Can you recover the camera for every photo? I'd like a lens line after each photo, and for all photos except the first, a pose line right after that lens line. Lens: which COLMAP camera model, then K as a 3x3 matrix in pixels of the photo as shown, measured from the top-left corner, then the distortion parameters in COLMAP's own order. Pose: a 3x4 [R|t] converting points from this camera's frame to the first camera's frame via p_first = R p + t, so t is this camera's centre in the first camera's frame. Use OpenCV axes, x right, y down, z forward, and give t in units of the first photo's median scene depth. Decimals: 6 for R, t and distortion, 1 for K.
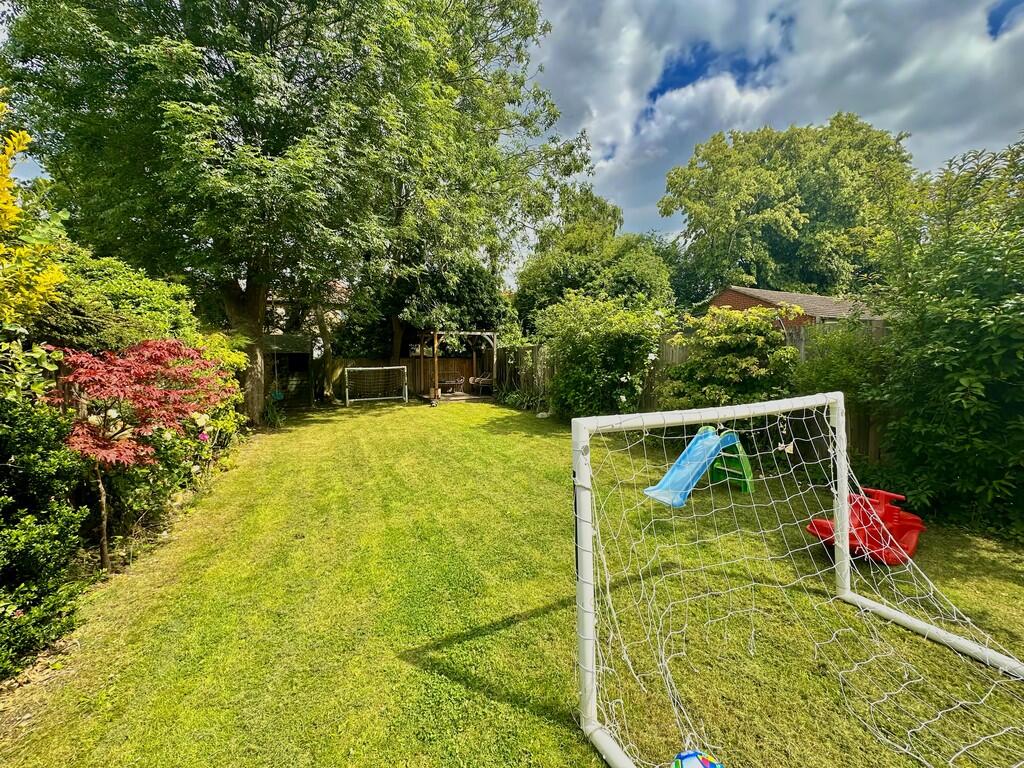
lens RADIAL K [[409.0, 0, 512.0], [0, 409.0, 384.0], [0, 0, 1]] dist [0.002077, 0.000298]
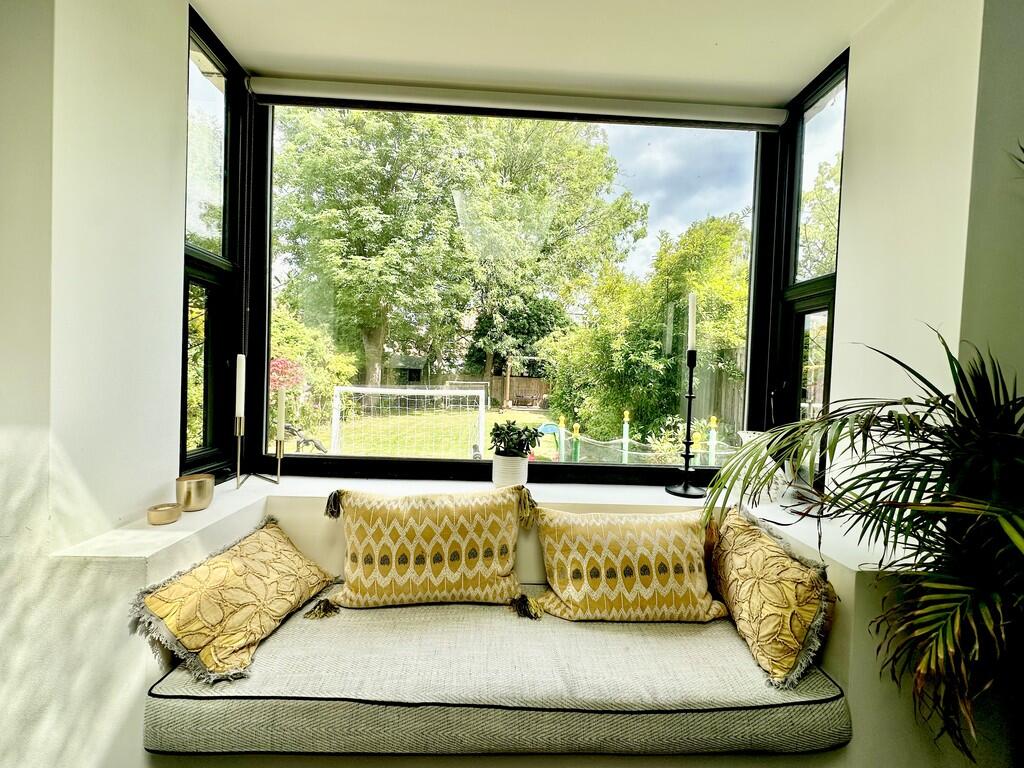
lens RADIAL K [[409.0, 0, 512.0], [0, 409.0, 384.0], [0, 0, 1]] dist [0.002077, 0.000298]
pose [[0.912710, 0.056327, -0.404706, 0.728907], [-0.076810, 0.996447, -0.034541, 0.007660], [0.401323, 0.062611, 0.913794, -0.349797]]
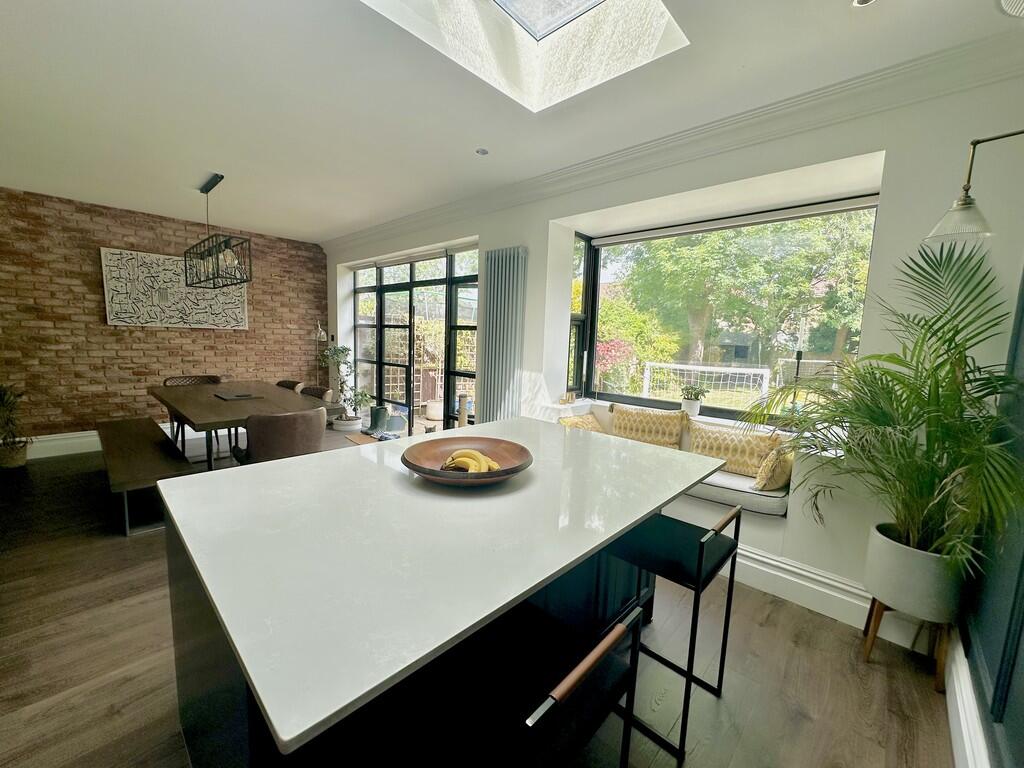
lens RADIAL K [[409.0, 0, 512.0], [0, 409.0, 384.0], [0, 0, 1]] dist [0.002077, 0.000298]
pose [[0.359773, 0.135102, -0.923207, 1.020484], [-0.105476, 0.989008, 0.103627, -0.007886], [0.927059, 0.060094, 0.370069, -0.523000]]
